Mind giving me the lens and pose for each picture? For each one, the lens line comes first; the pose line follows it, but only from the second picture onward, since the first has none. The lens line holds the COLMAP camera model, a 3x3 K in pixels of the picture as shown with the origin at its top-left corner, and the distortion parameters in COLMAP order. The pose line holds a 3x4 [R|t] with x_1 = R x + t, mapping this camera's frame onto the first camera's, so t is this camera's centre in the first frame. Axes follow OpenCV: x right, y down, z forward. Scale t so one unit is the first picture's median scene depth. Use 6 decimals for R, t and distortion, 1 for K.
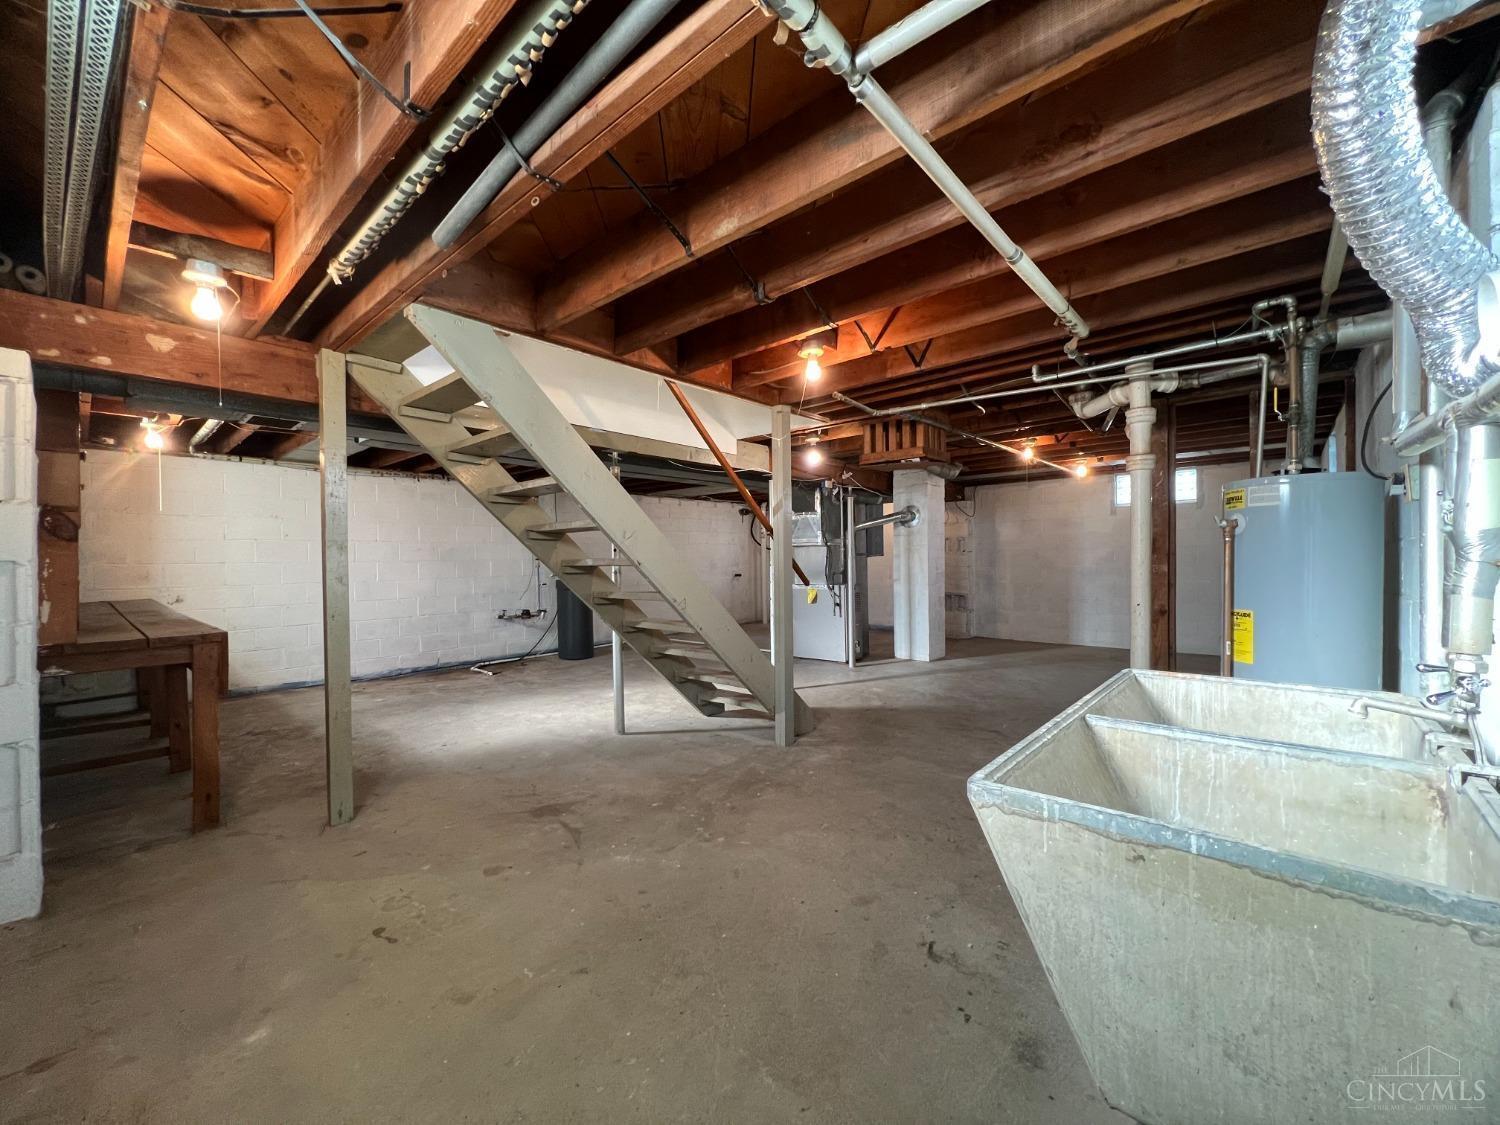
lens RADIAL K [[595.7, 0, 746.5], [0, 595.7, 563.8], [0, 0, 1]] dist [0.000565, 0.000020]
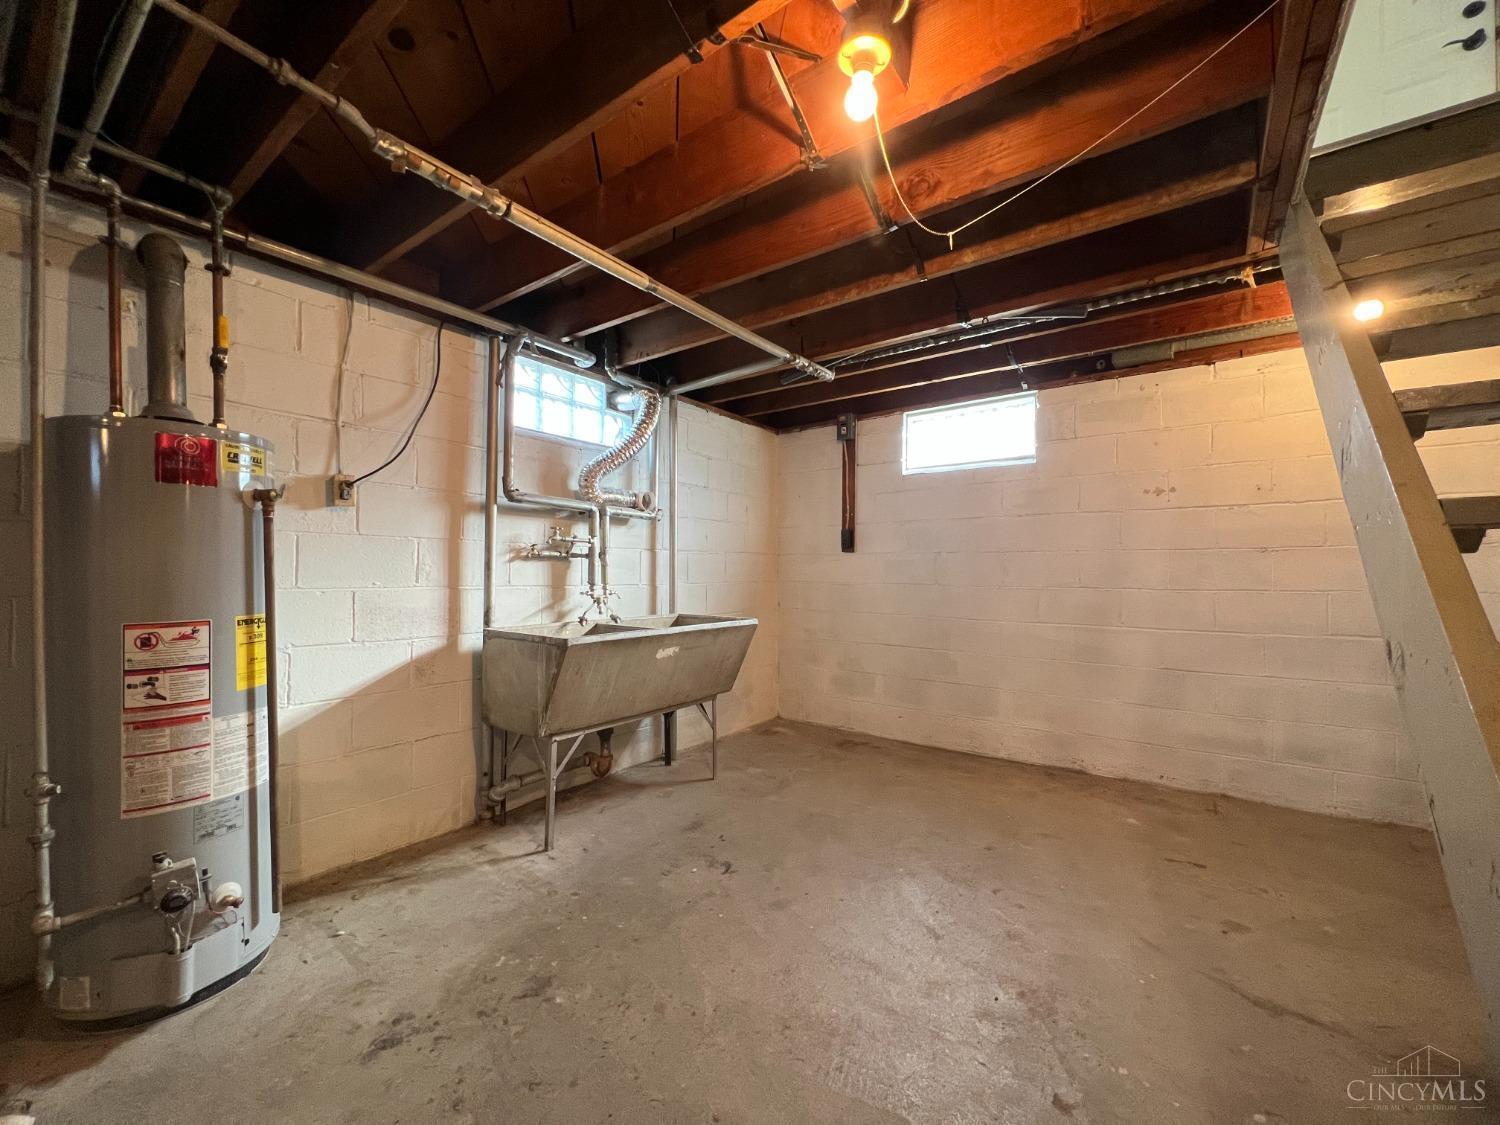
lens RADIAL K [[602.2, 0, 752.9], [0, 602.2, 565.2], [0, 0, 1]] dist [-0.000810, 0.000489]
pose [[-0.995126, 0.012362, -0.097831, 0.268237], [0.012602, 0.999919, -0.001837, 0.022975], [0.097801, -0.003061, -0.995201, 1.611311]]
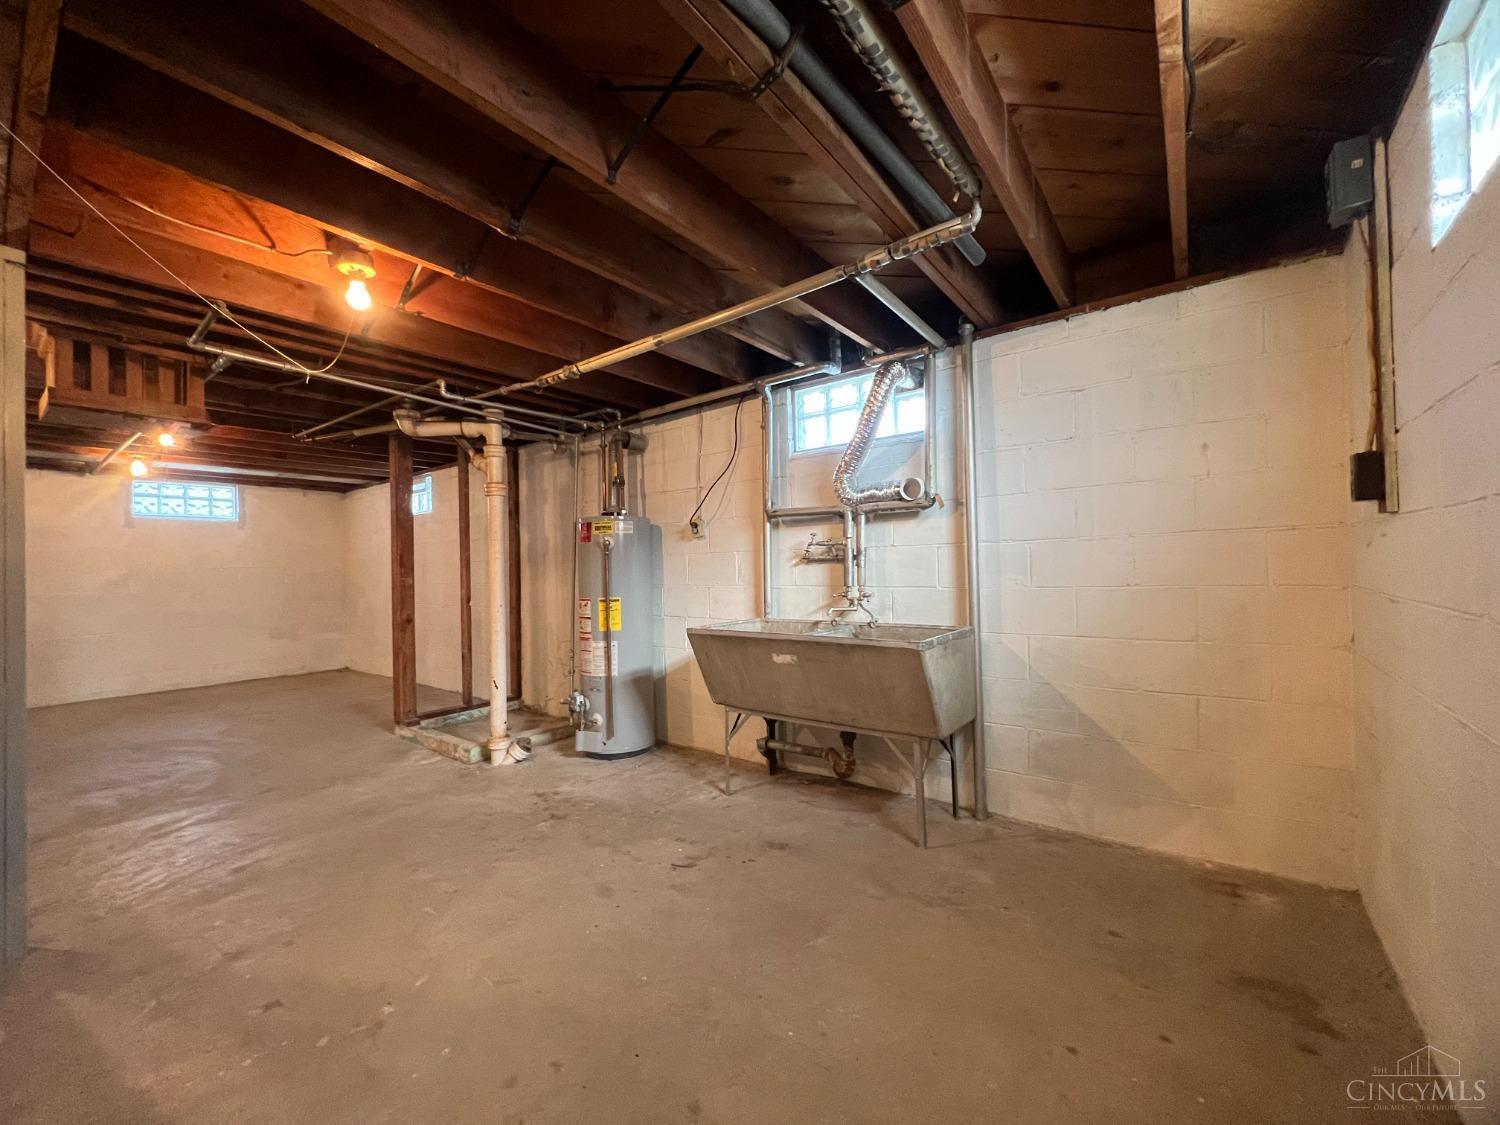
lens RADIAL K [[602.2, 0, 752.9], [0, 602.2, 565.2], [0, 0, 1]] dist [-0.000810, 0.000489]
pose [[-0.074244, 0.023106, 0.996972, -0.710413], [0.033670, 0.999220, -0.020651, 0.032246], [-0.996672, 0.032035, -0.074964, 0.668162]]
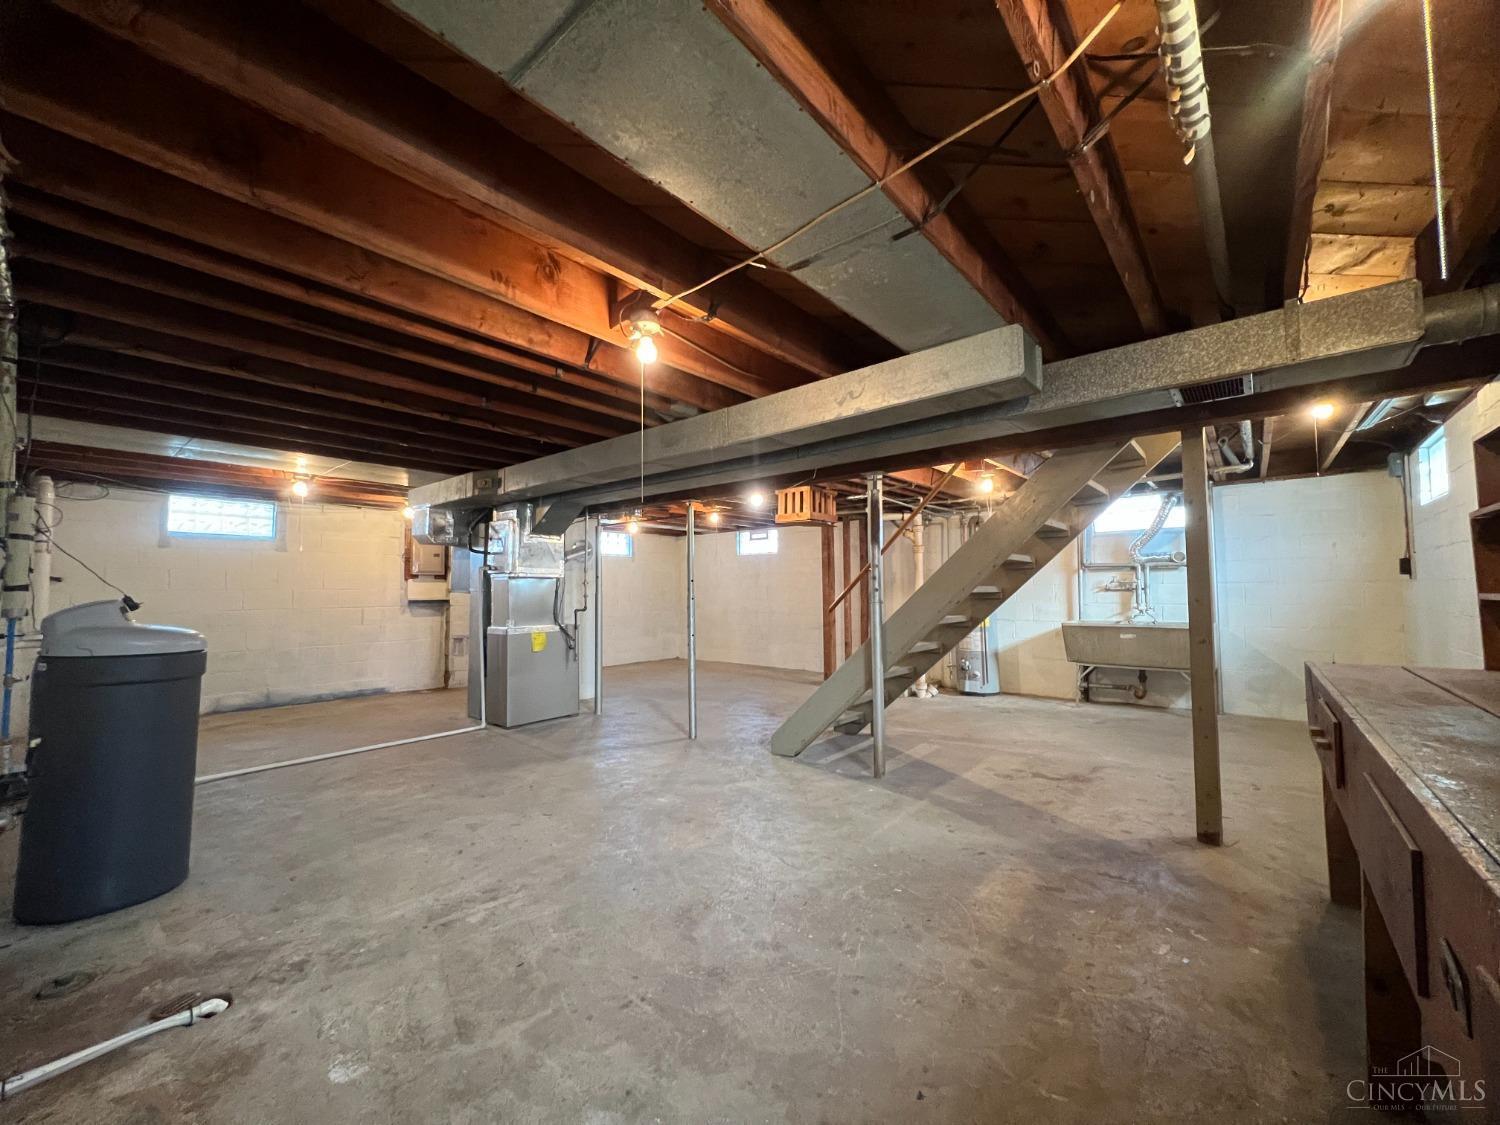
lens RADIAL K [[602.2, 0, 752.9], [0, 602.2, 565.2], [0, 0, 1]] dist [-0.000810, 0.000489]
pose [[-0.027854, 0.061752, 0.997703, -1.880958], [0.017174, 0.997972, -0.061289, 0.024751], [-0.999464, 0.015428, -0.028858, 1.987116]]
